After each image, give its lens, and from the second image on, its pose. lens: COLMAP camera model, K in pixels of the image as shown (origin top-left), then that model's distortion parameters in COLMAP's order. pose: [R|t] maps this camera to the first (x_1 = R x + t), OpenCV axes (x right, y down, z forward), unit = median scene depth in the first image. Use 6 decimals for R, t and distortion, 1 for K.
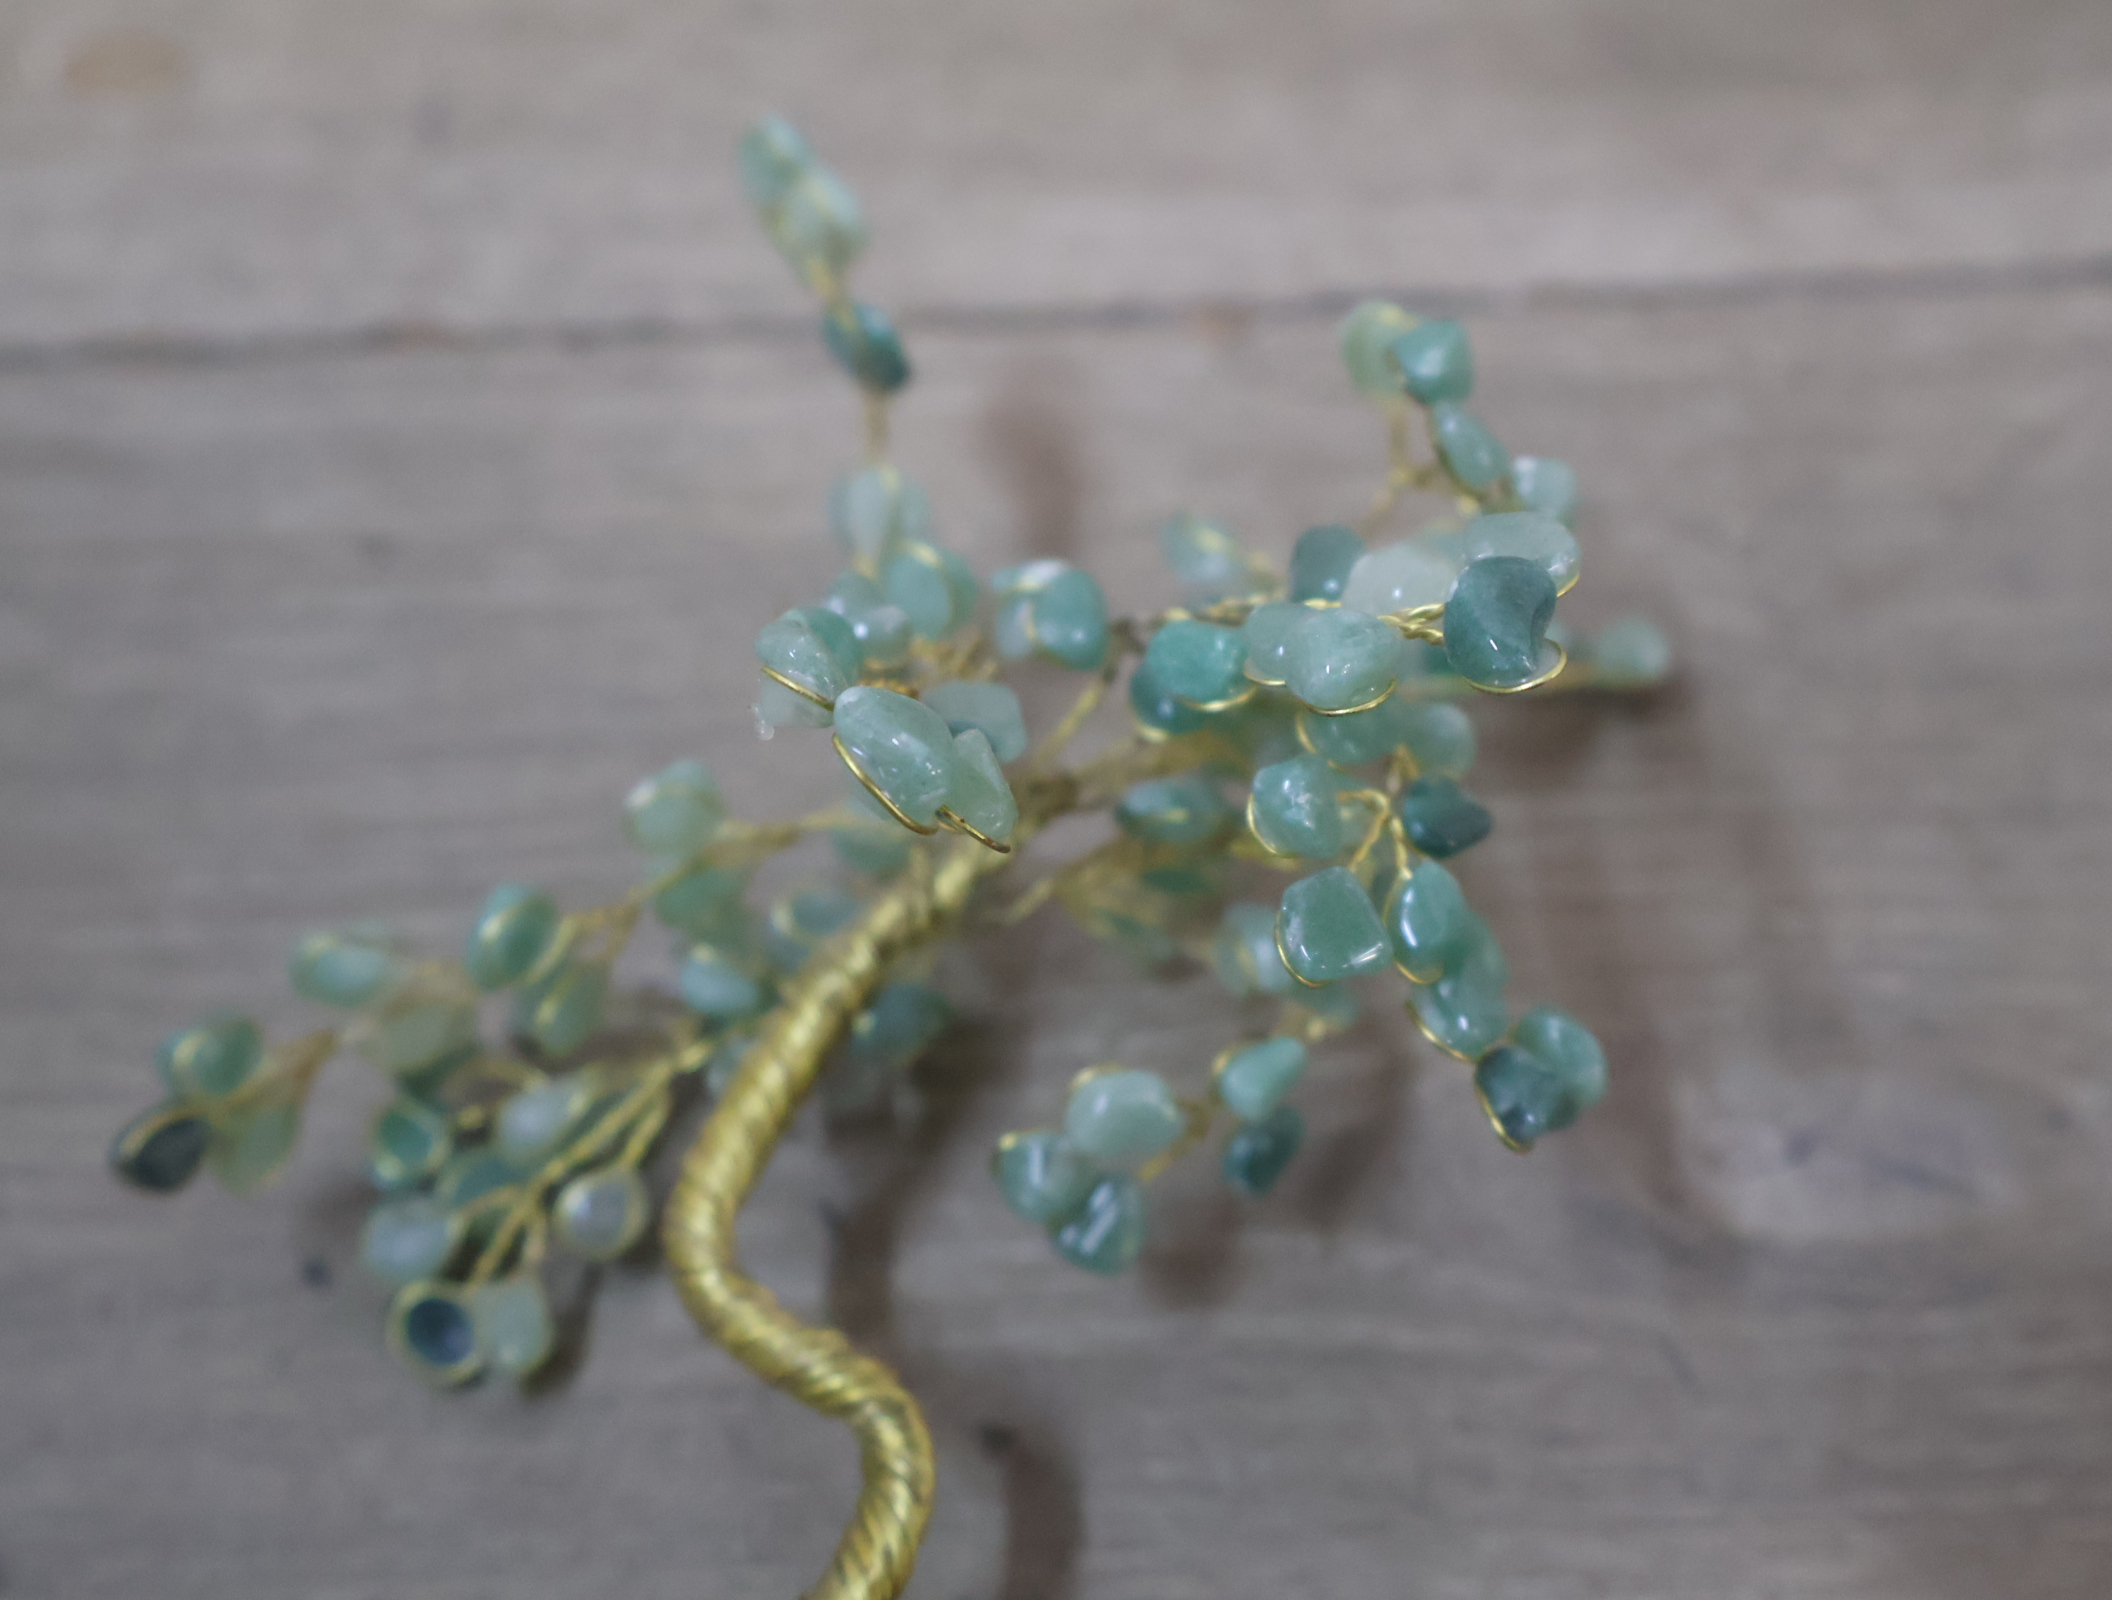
lens RADIAL K [[2646.6, 0, 1054.0], [0, 2646.6, 799.7], [0, 0, 1]] dist [0.009104, 0.000000]
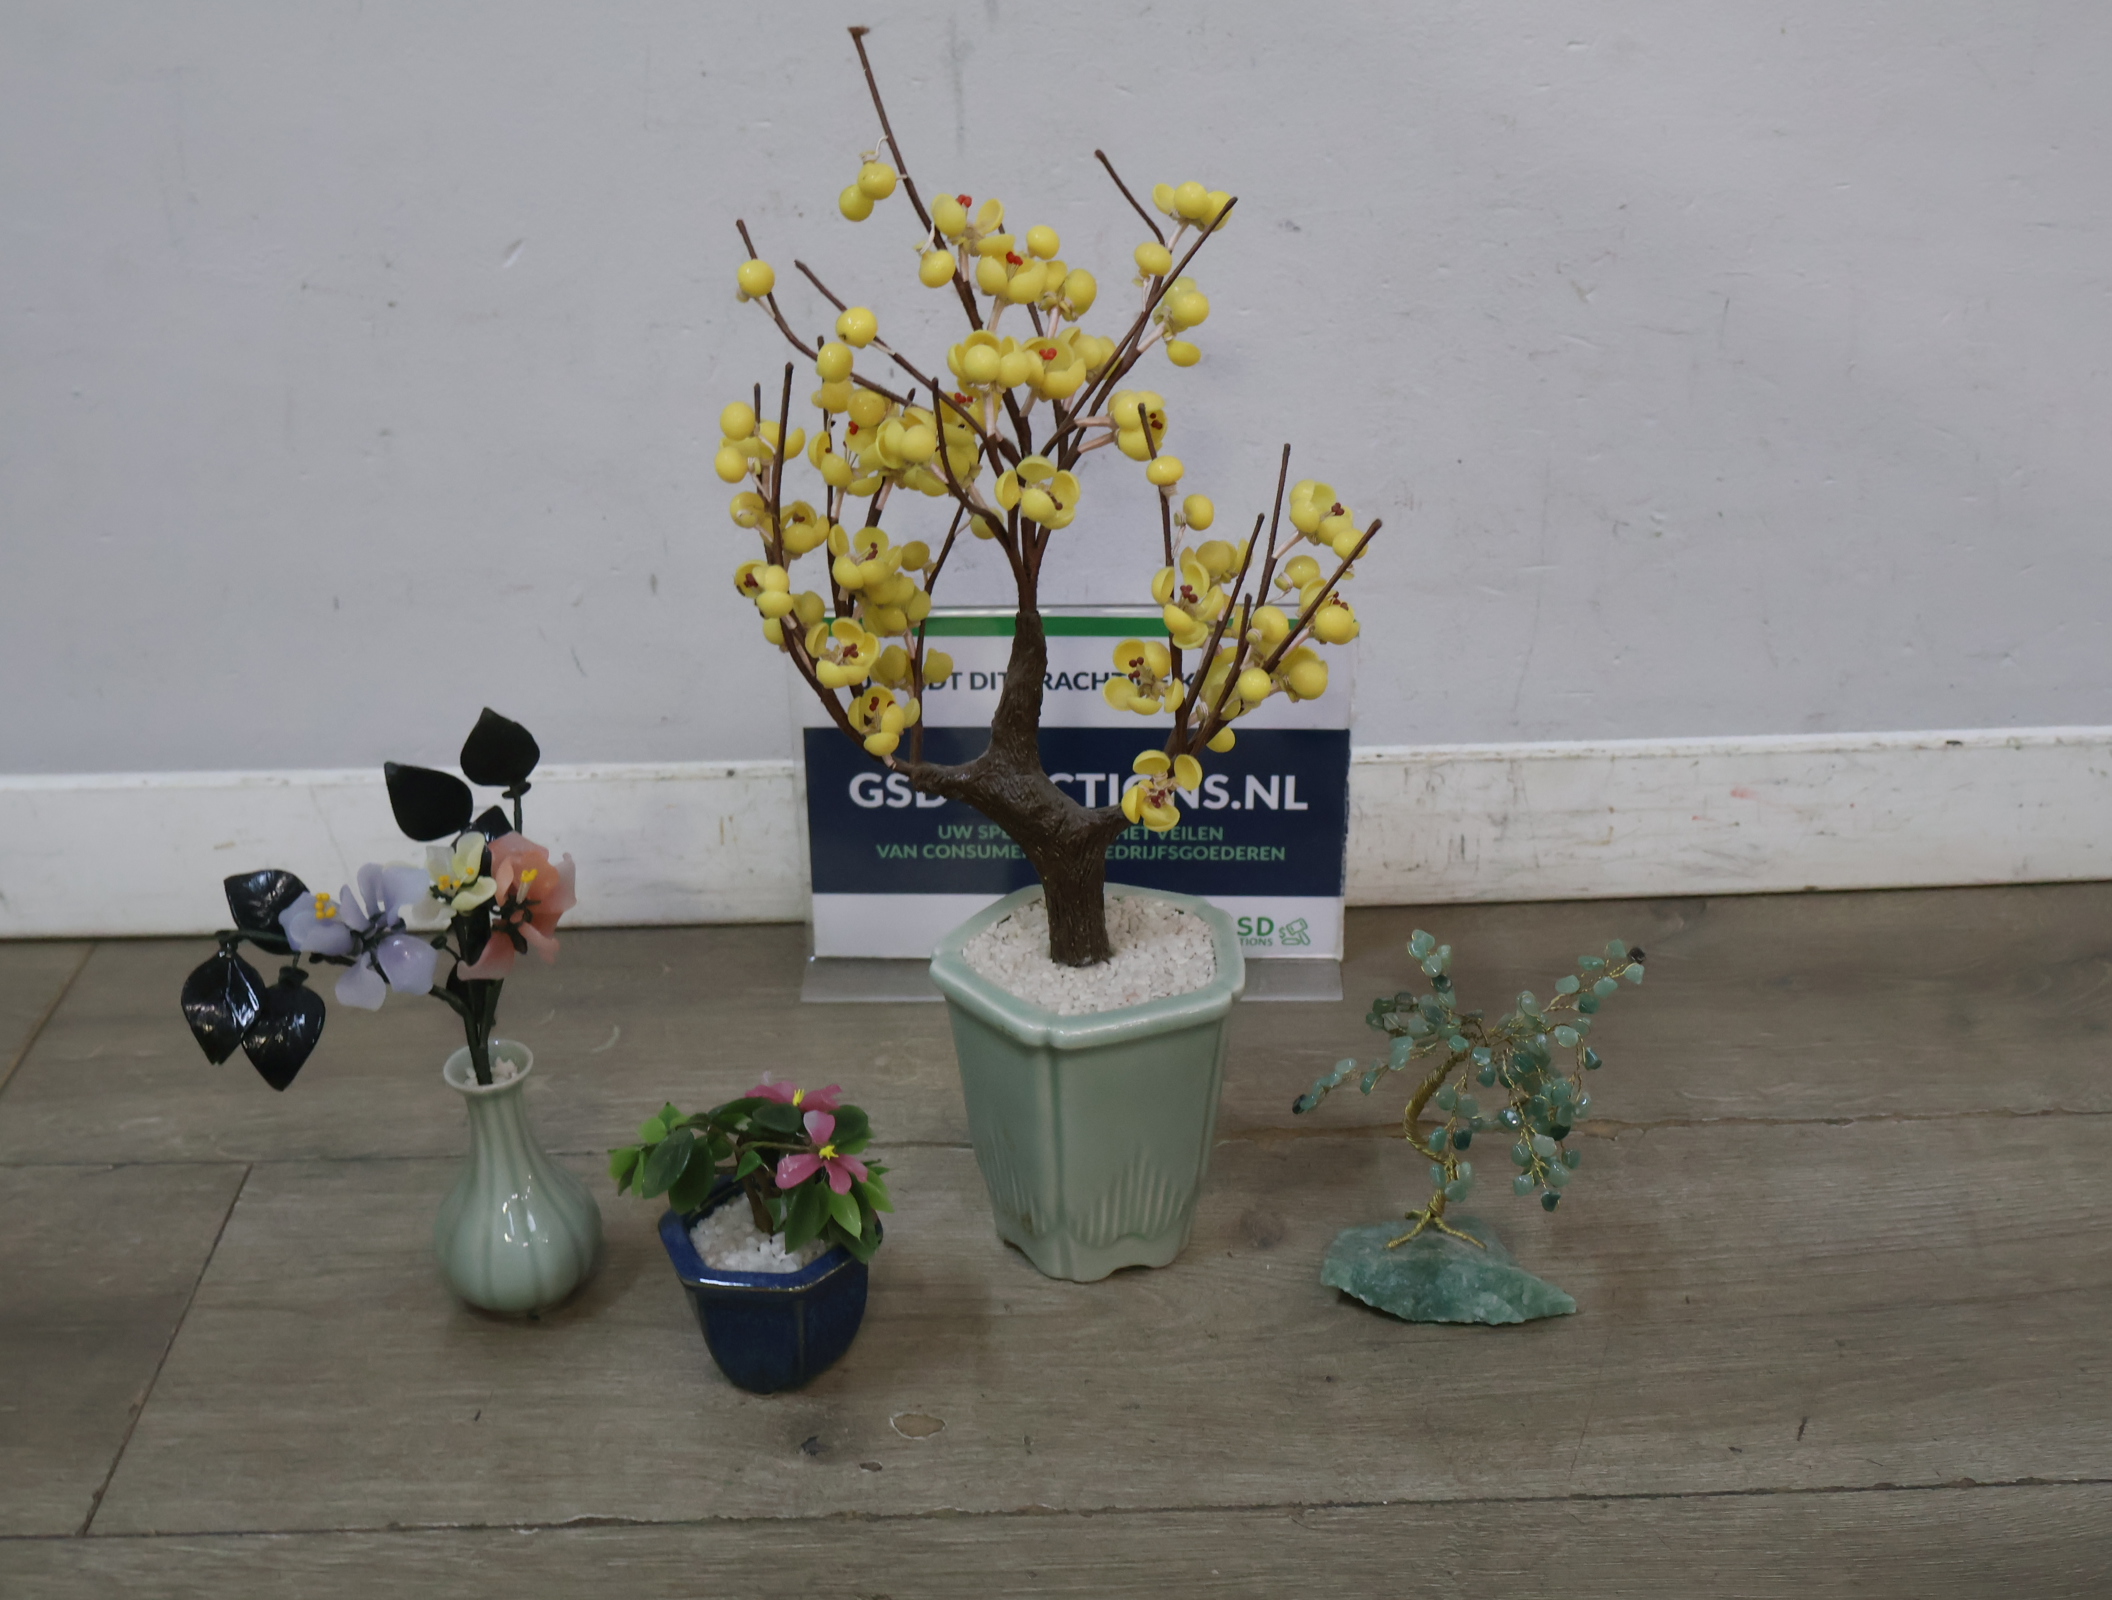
lens RADIAL K [[2646.6, 0, 1049.2], [0, 2646.6, 790.1], [0, 0, 1]] dist [0.009104, 0.000000]
pose [[0.999926, 0.009198, -0.008007, -0.248963], [-0.011934, 0.873102, -0.487392, 0.726071], [0.002508, 0.487451, 0.873147, -2.570299]]
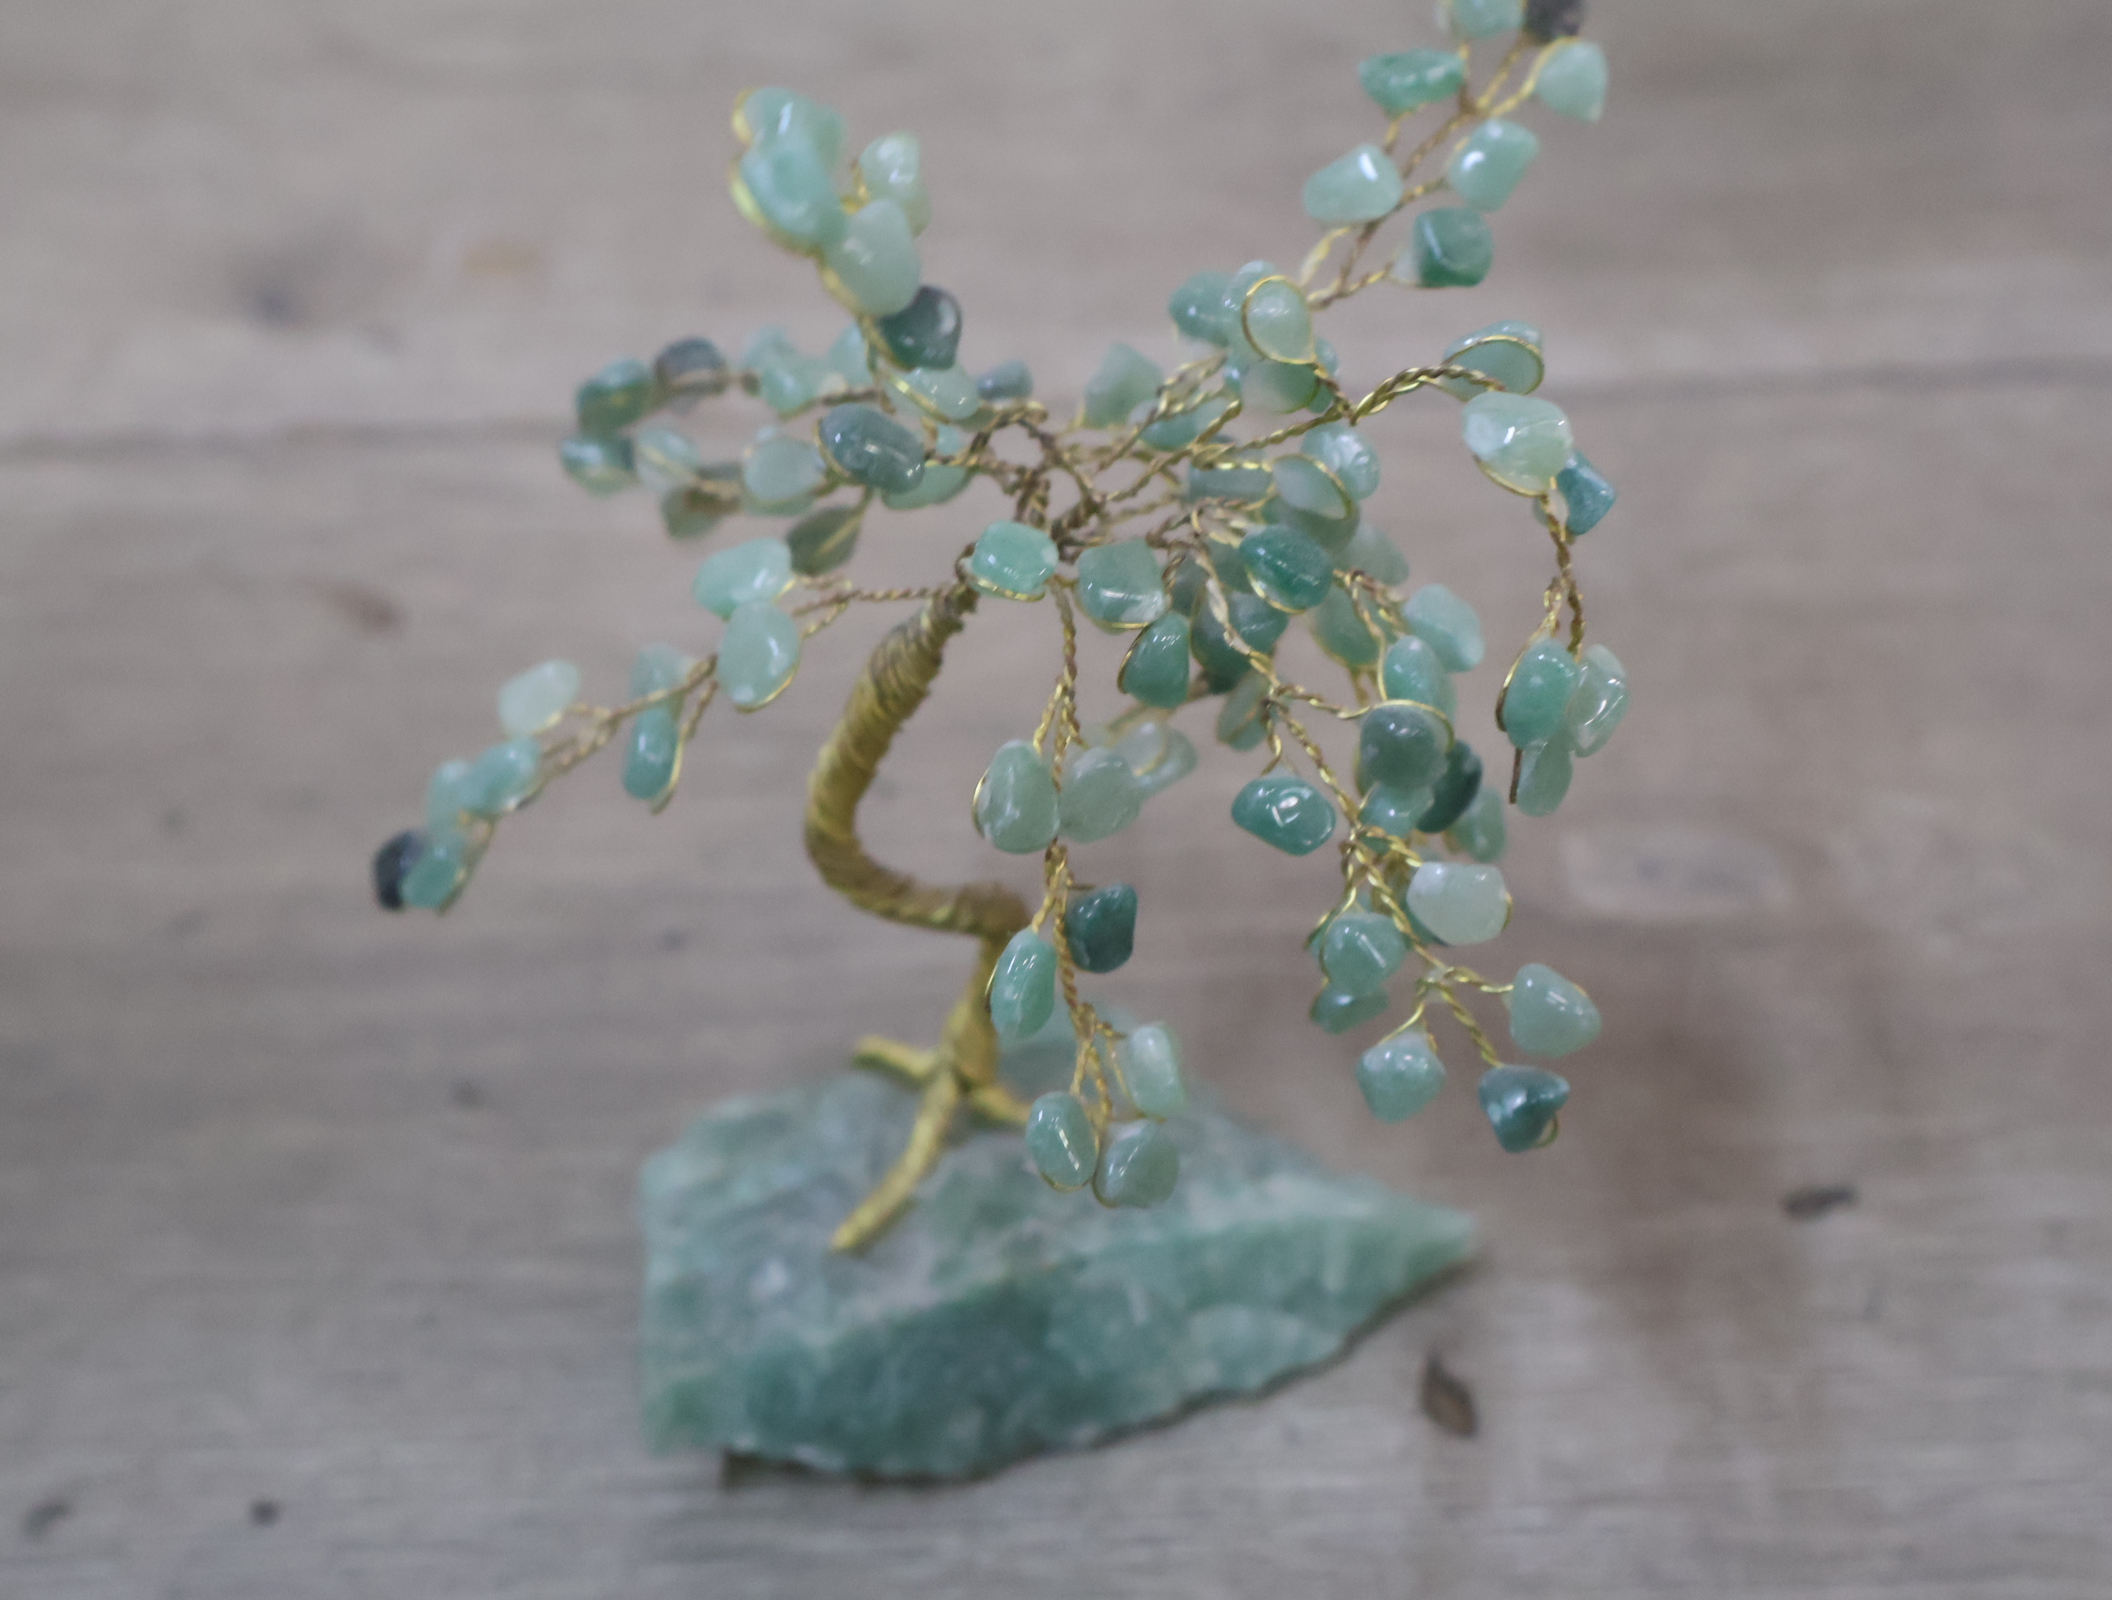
lens RADIAL K [[2646.6, 0, 1056.5], [0, 2646.6, 802.1], [0, 0, 1]] dist [0.009104, 0.000000]
pose [[0.999791, 0.002887, -0.020218, -0.025209], [-0.006165, 0.986444, -0.163981, 0.327805], [0.019471, 0.164071, 0.986256, -0.484518]]
